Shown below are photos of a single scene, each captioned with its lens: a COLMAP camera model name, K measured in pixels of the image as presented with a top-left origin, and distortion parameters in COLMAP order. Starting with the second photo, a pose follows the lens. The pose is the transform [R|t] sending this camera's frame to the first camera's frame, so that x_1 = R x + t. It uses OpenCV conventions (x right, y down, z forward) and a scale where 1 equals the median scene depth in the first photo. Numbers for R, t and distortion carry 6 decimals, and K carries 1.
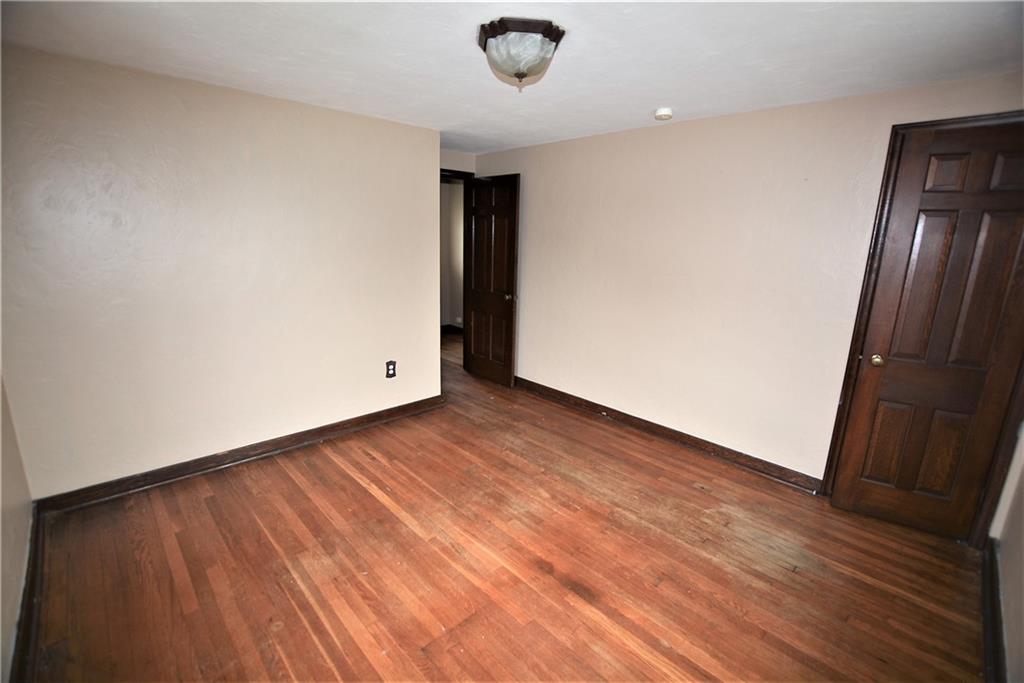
lens RADIAL K [[453.1, 0, 508.7], [0, 453.1, 339.0], [0, 0, 1]] dist [-0.026134, 0.000923]
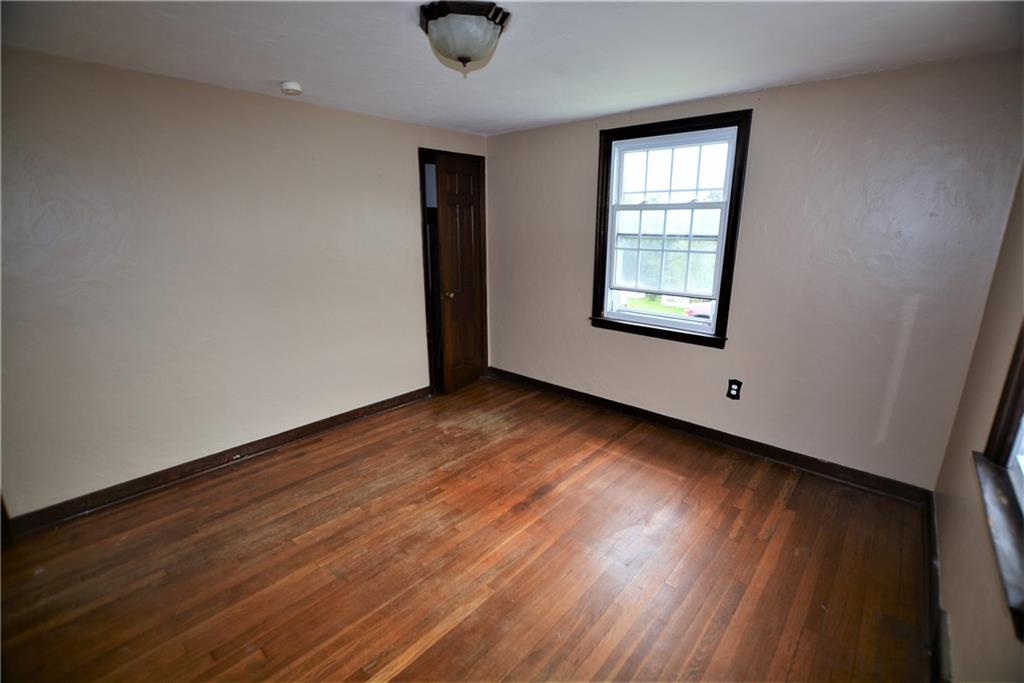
lens RADIAL K [[453.1, 0, 516.4], [0, 453.1, 340.3], [0, 0, 1]] dist [-0.026134, 0.000923]
pose [[-0.085836, -0.273841, 0.957937, -0.766477], [0.219550, 0.932651, 0.286285, -0.203137], [-0.971818, 0.234888, -0.019933, 0.759638]]
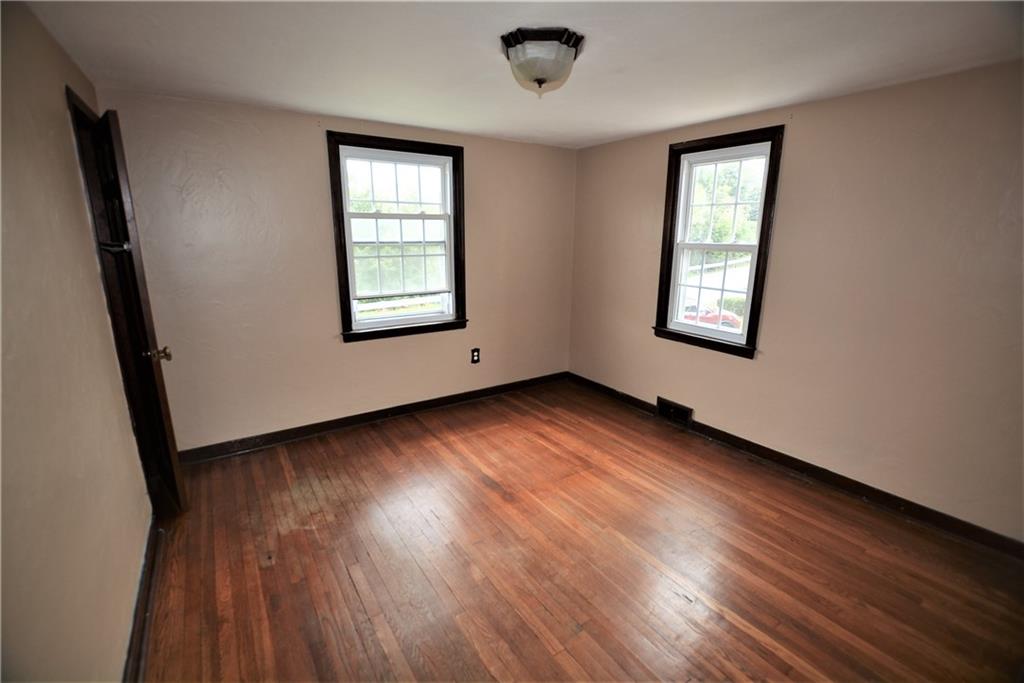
lens RADIAL K [[453.1, 0, 509.8], [0, 453.1, 341.9], [0, 0, 1]] dist [-0.026134, 0.000923]
pose [[-0.985338, -0.072387, 0.154496, -0.072758], [0.004141, 0.895120, 0.445806, -0.370304], [-0.170563, 0.439909, -0.881696, 1.572929]]
